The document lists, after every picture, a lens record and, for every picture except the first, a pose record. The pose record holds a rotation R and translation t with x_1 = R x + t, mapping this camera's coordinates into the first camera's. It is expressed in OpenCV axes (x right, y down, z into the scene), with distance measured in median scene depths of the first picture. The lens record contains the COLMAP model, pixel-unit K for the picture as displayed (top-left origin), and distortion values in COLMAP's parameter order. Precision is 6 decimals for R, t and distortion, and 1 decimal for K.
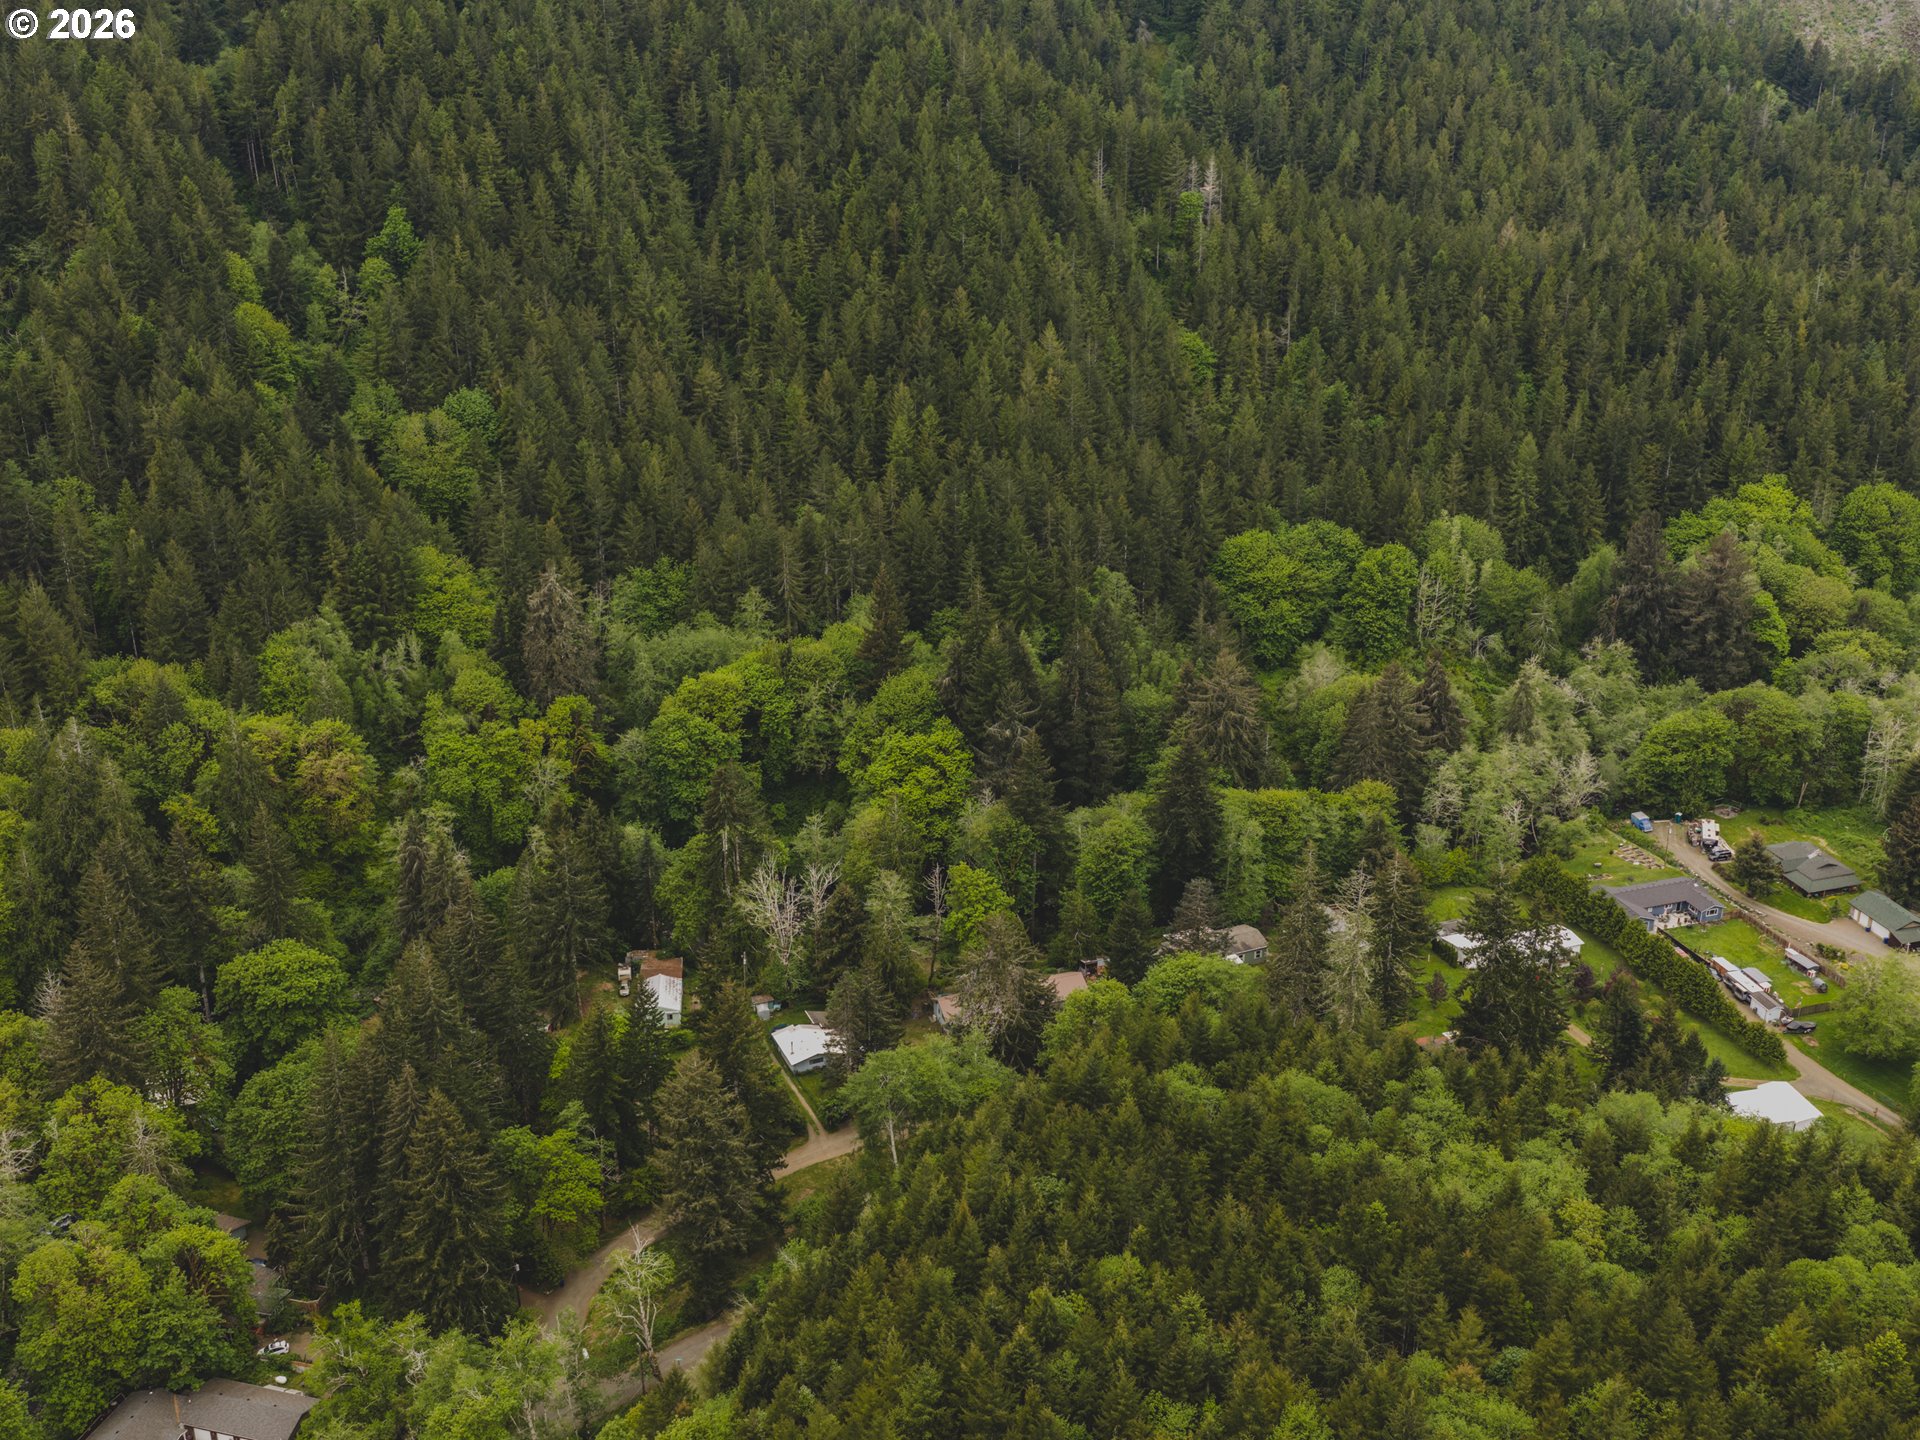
lens RADIAL K [[2123.2, 0, 953.3], [0, 2123.2, 710.8], [0, 0, 1]] dist [0.010793, 0.000000]
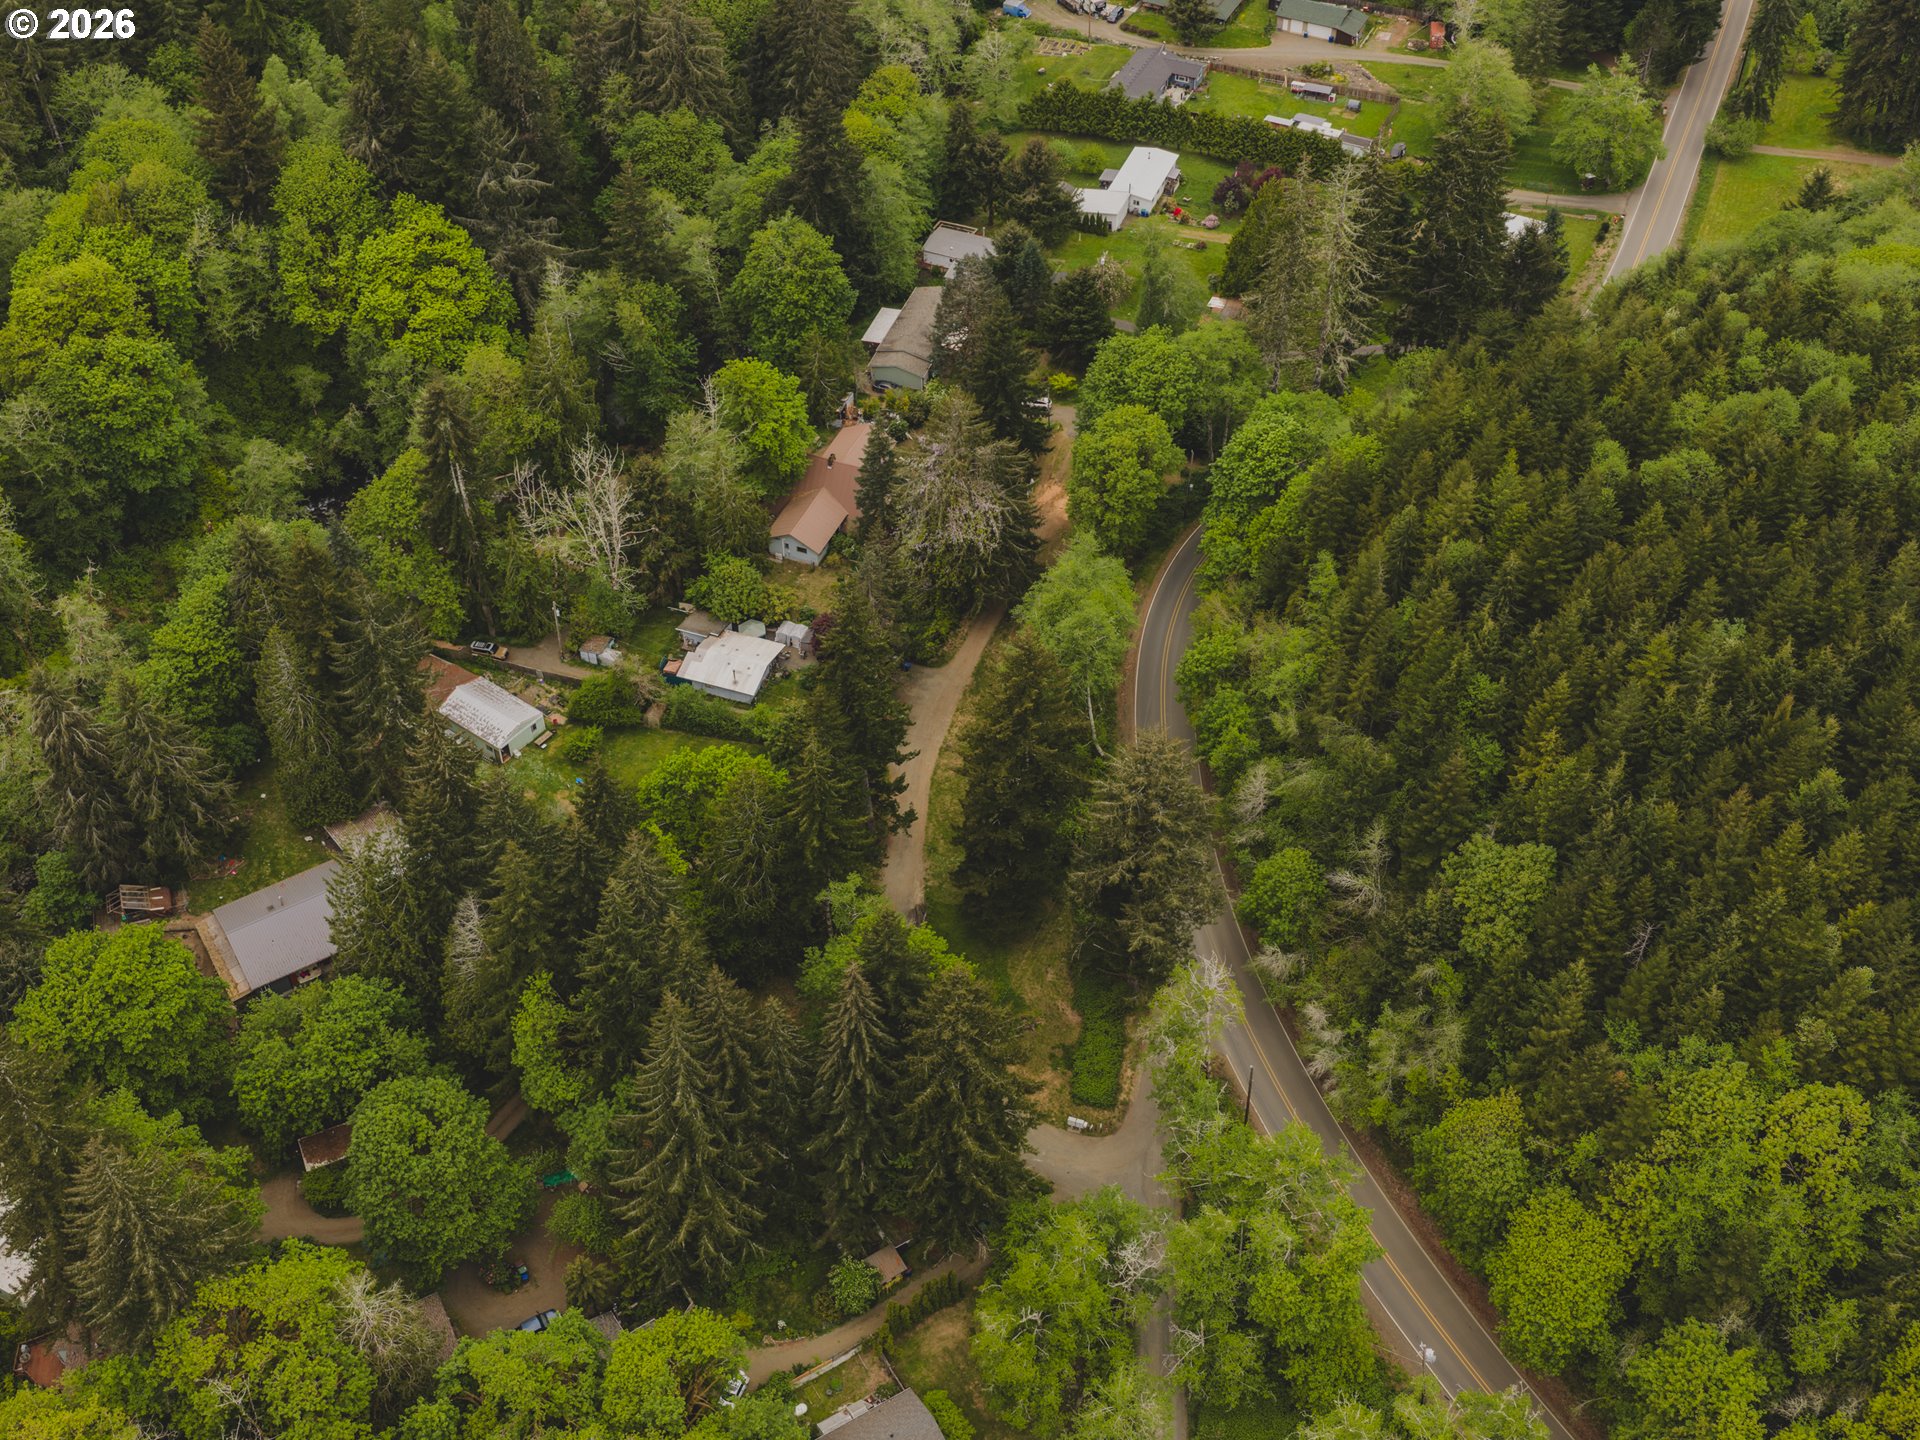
lens RADIAL K [[2123.2, 0, 961.8], [0, 2123.2, 744.1], [0, 0, 1]] dist [0.010793, 0.000000]
pose [[0.674433, -0.524093, 0.520065, -0.302696], [0.281825, 0.833775, 0.474756, -0.113054], [-0.682433, -0.173624, 0.710028, 0.277924]]
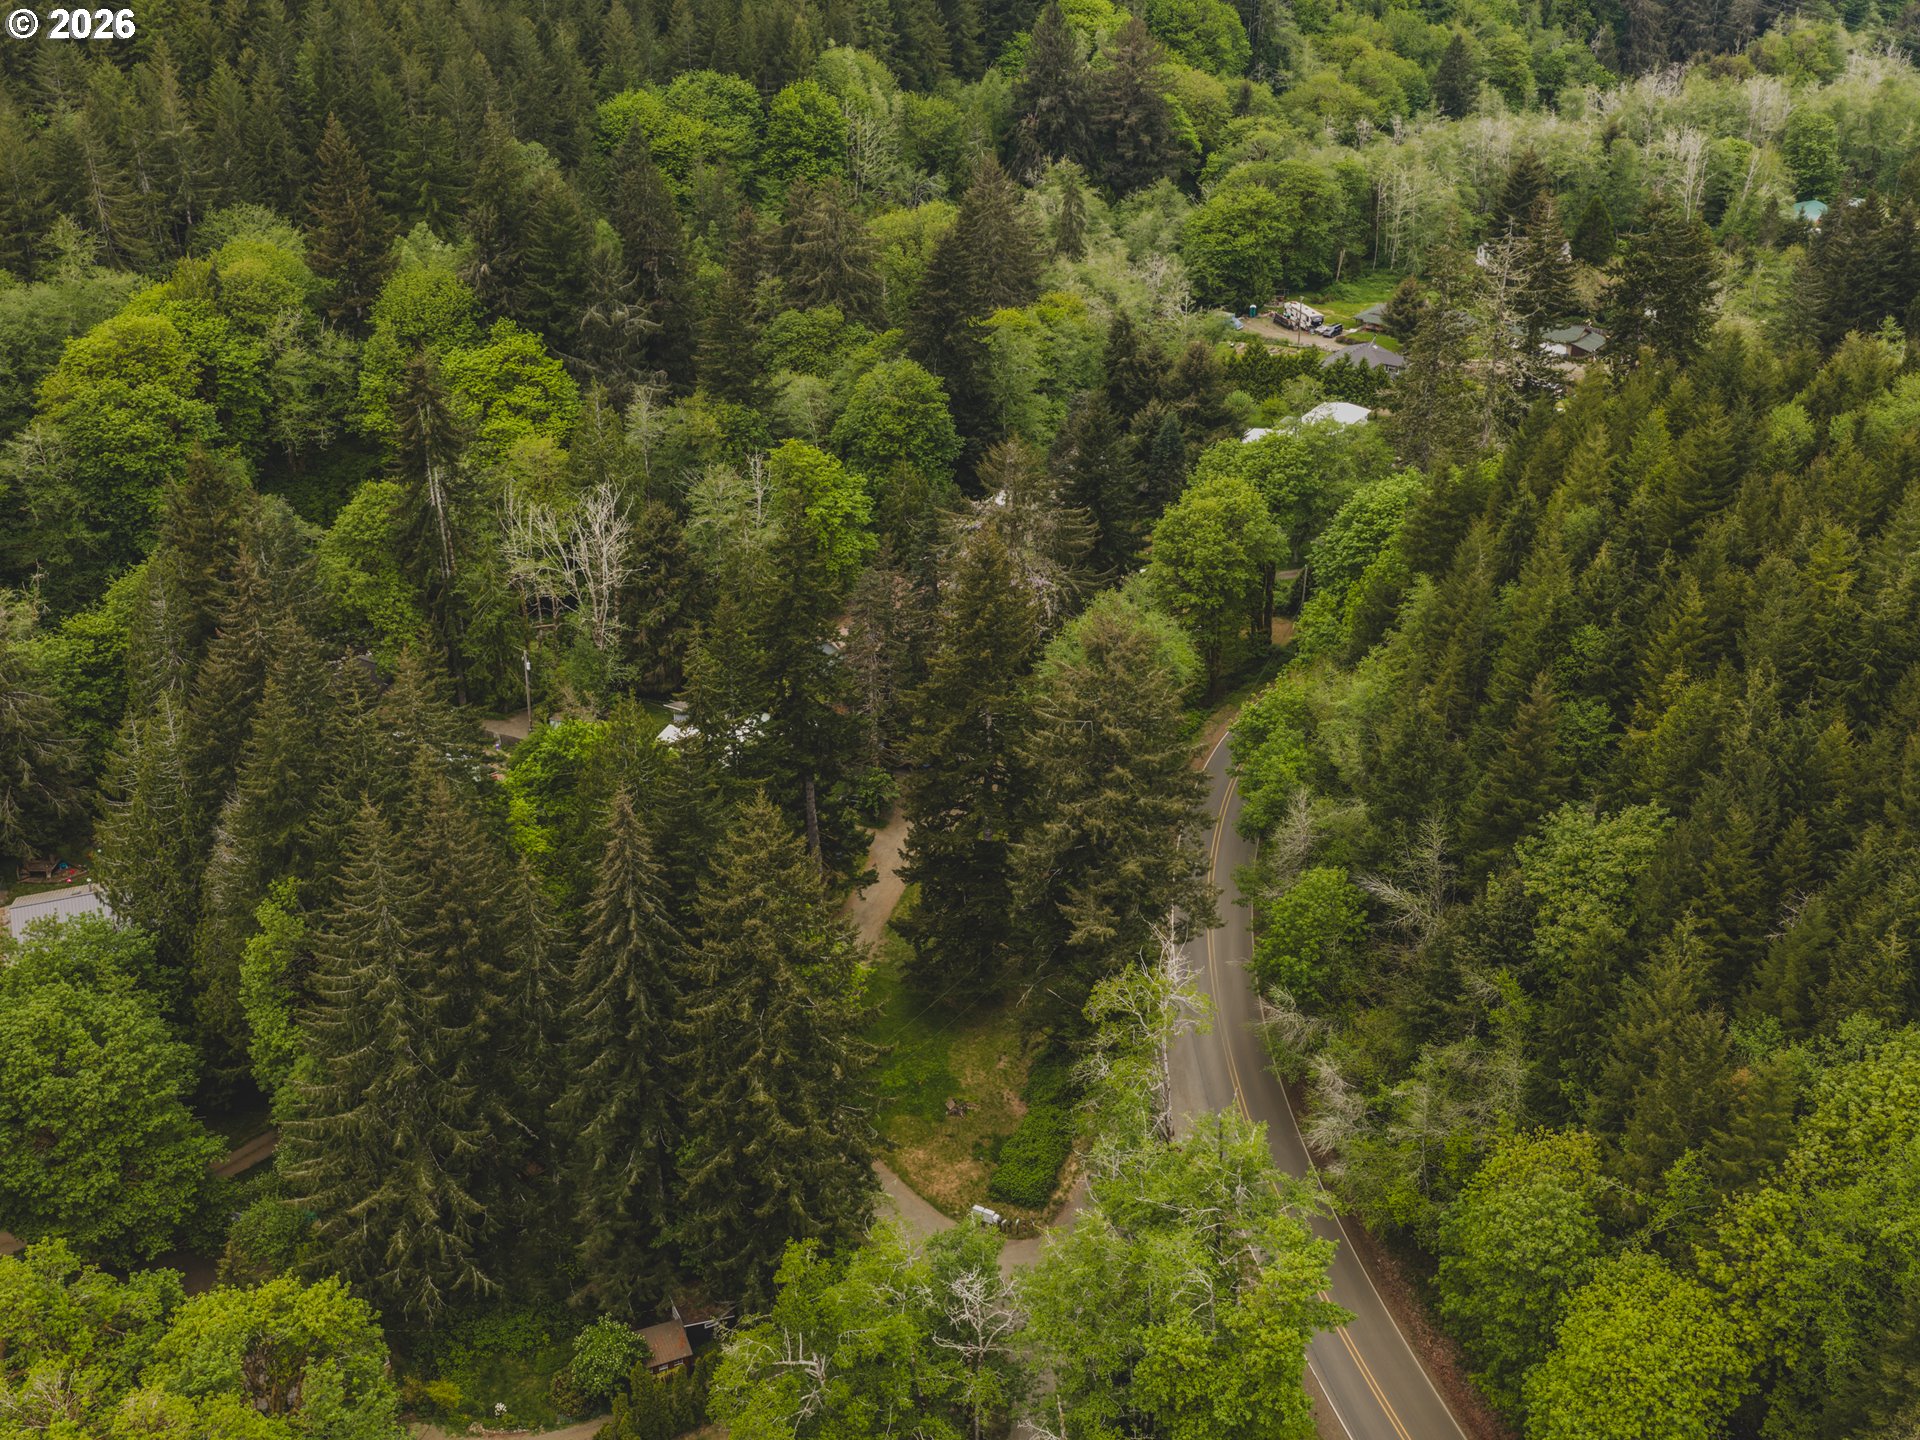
lens RADIAL K [[2123.2, 0, 962.6], [0, 2123.2, 735.4], [0, 0, 1]] dist [0.010793, 0.000000]
pose [[0.798795, -0.273187, 0.535999, -0.248517], [0.228866, 0.961955, 0.149211, 0.054735], [-0.556369, 0.003483, 0.830928, 0.303991]]
